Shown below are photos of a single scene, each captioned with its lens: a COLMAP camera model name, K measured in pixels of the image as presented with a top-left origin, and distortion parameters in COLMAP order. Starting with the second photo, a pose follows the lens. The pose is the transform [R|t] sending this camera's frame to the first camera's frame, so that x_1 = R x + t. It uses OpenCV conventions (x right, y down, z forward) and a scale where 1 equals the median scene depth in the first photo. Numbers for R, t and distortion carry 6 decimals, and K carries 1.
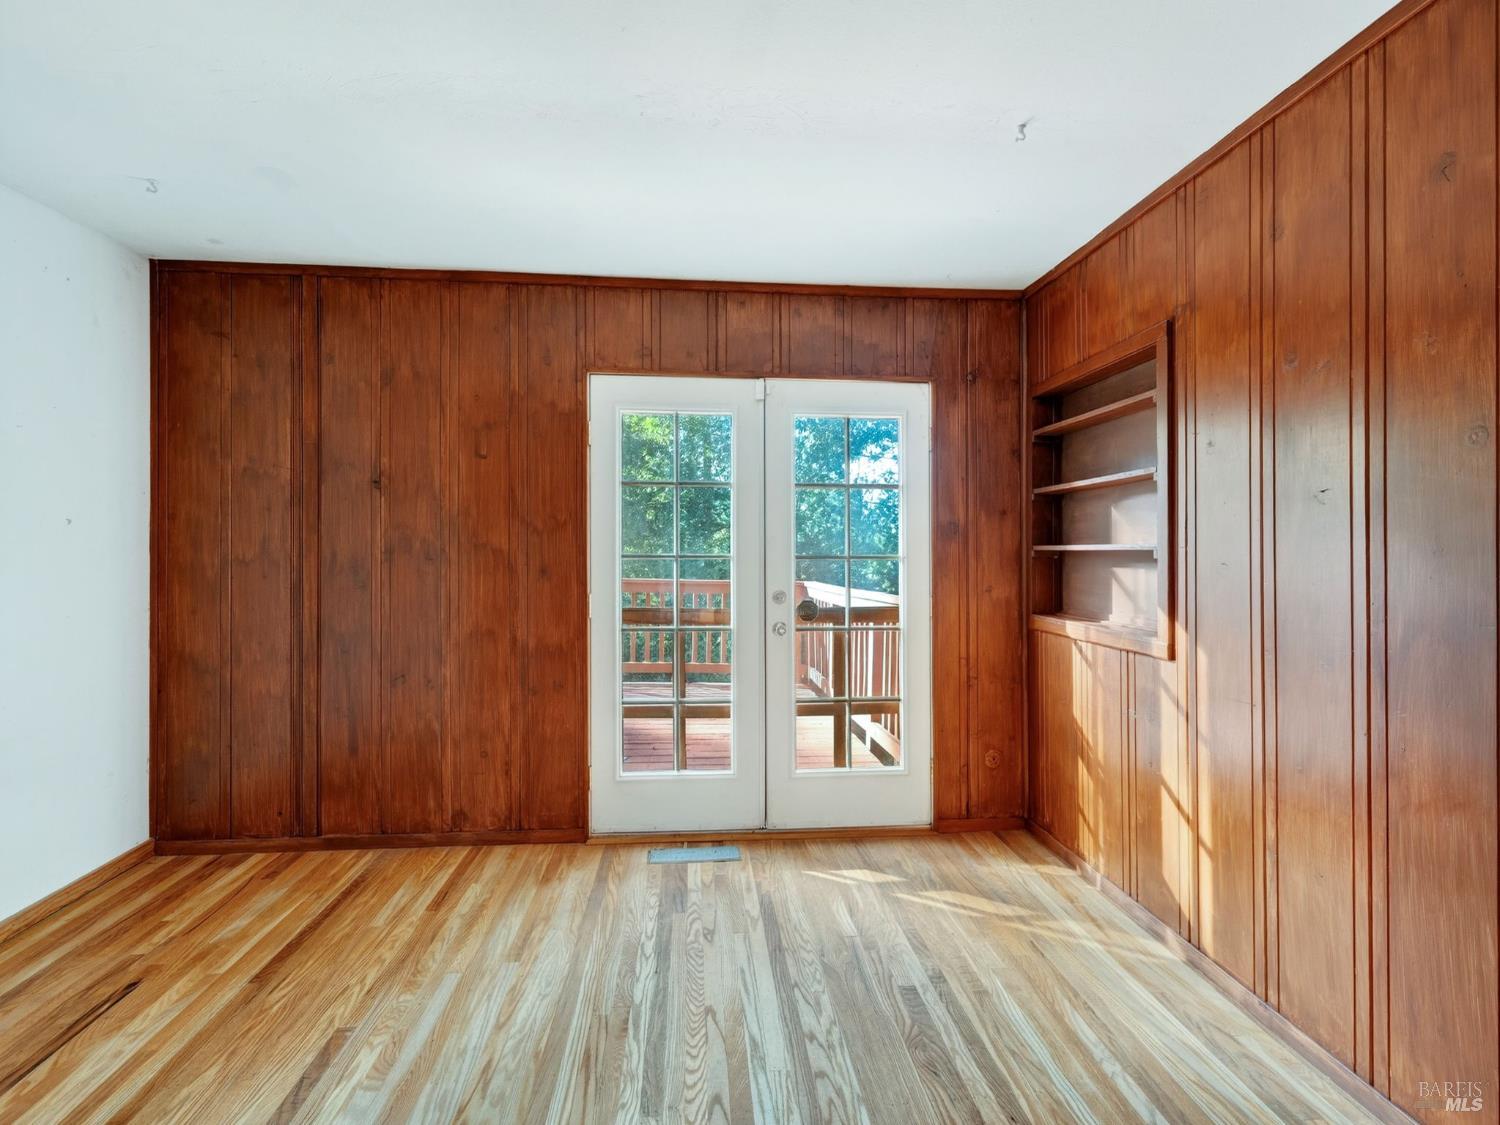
lens RADIAL K [[693.4, 0, 750.3], [0, 693.4, 566.8], [0, 0, 1]] dist [0.000784, 0.000391]
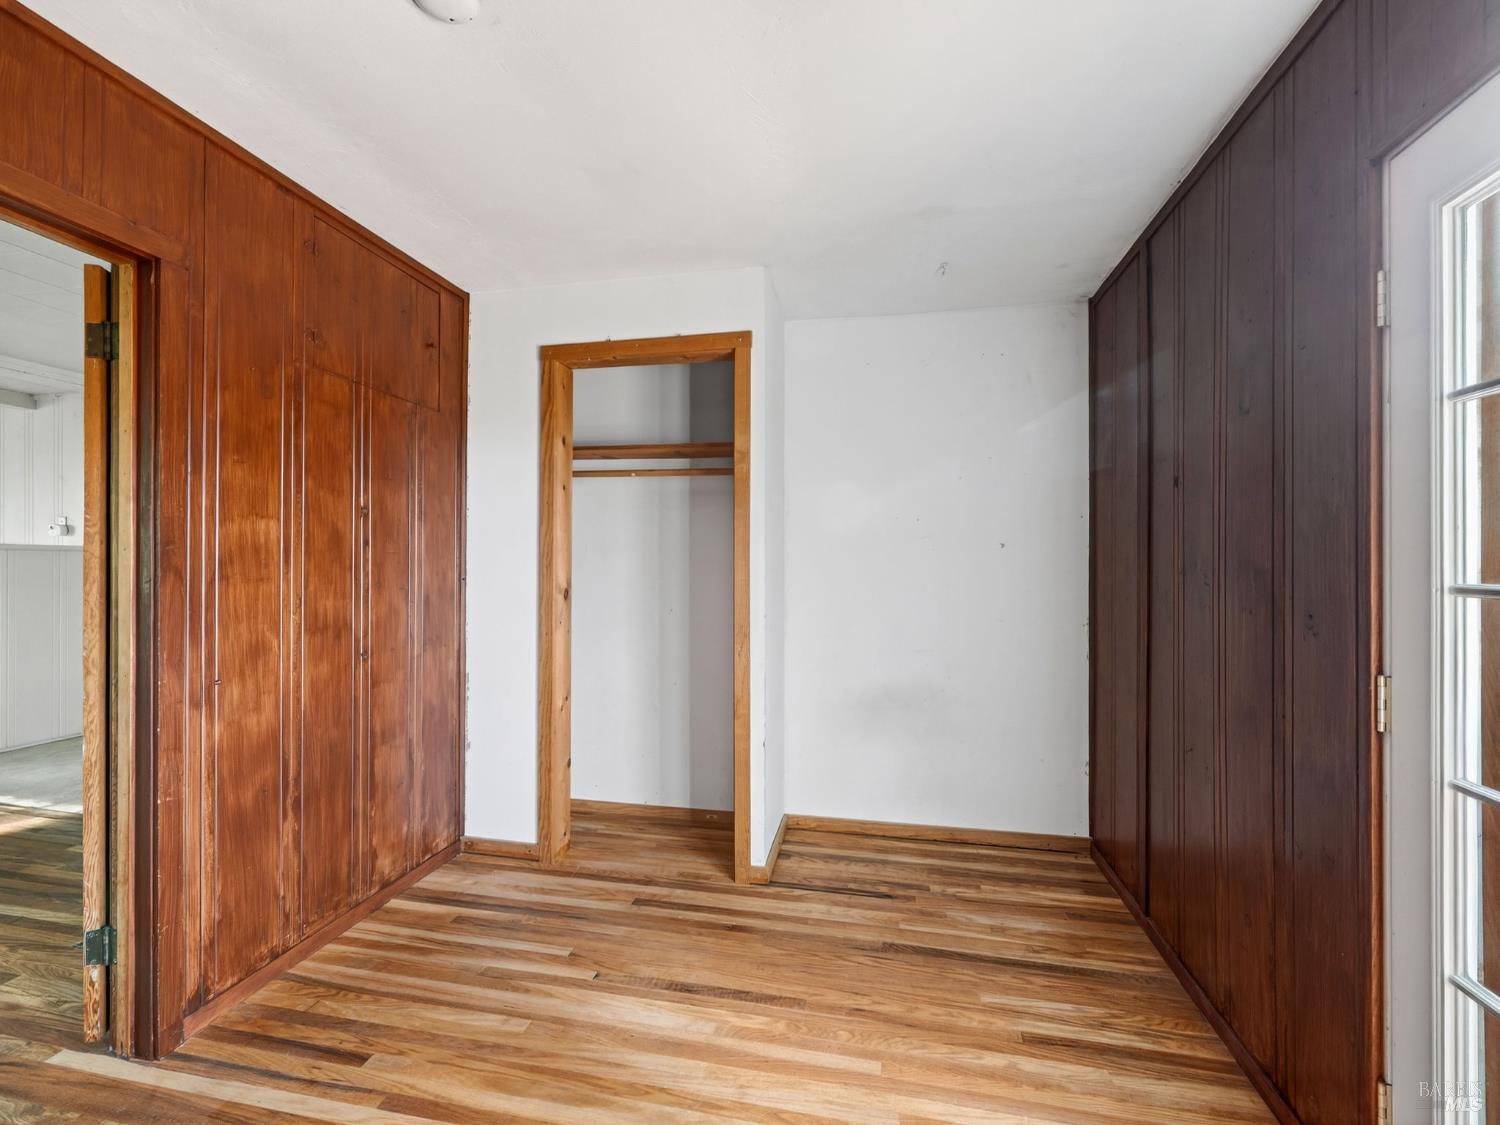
lens RADIAL K [[683.8, 0, 749.3], [0, 683.8, 564.4], [0, 0, 1]] dist [-0.004329, -0.000425]
pose [[-0.295910, -0.008627, -0.955177, 0.402740], [-0.040682, 0.999166, 0.003578, -0.017506], [0.954349, 0.039918, -0.296014, 1.045424]]
